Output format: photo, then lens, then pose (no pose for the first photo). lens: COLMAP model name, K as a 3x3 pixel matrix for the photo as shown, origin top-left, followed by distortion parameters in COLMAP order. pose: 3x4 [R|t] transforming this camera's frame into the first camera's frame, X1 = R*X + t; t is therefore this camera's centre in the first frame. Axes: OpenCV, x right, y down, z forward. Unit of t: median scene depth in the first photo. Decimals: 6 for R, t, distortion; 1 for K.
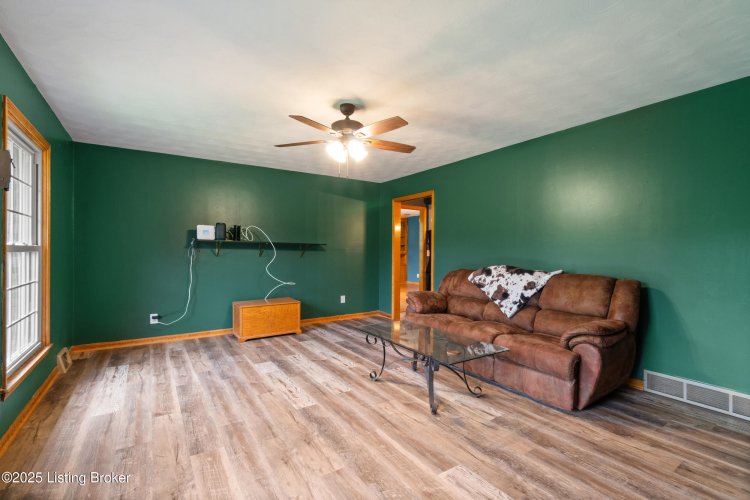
lens RADIAL K [[333.4, 0, 372.0], [0, 333.4, 253.3], [0, 0, 1]] dist [0.001597, -0.000024]
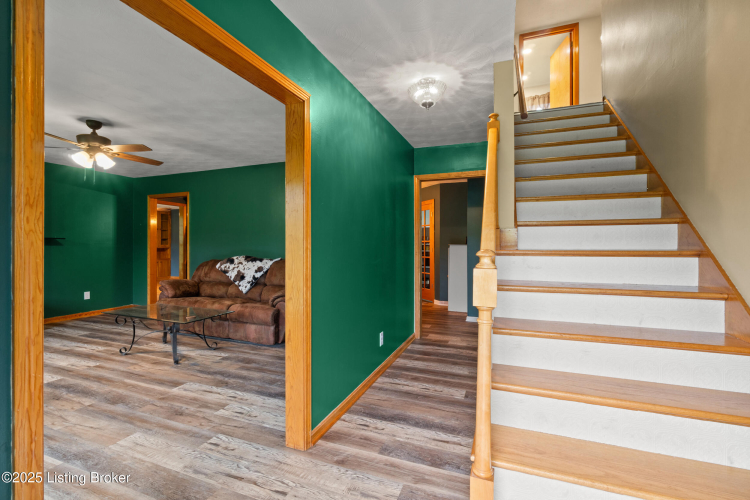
lens RADIAL K [[349.1, 0, 371.8], [0, 349.1, 247.3], [0, 0, 1]] dist [-0.004470, 0.000217]
pose [[0.820501, -0.005628, 0.571617, 0.025742], [0.005571, 0.999983, 0.001848, 0.004073], [-0.571618, 0.001668, 0.820518, -0.557402]]
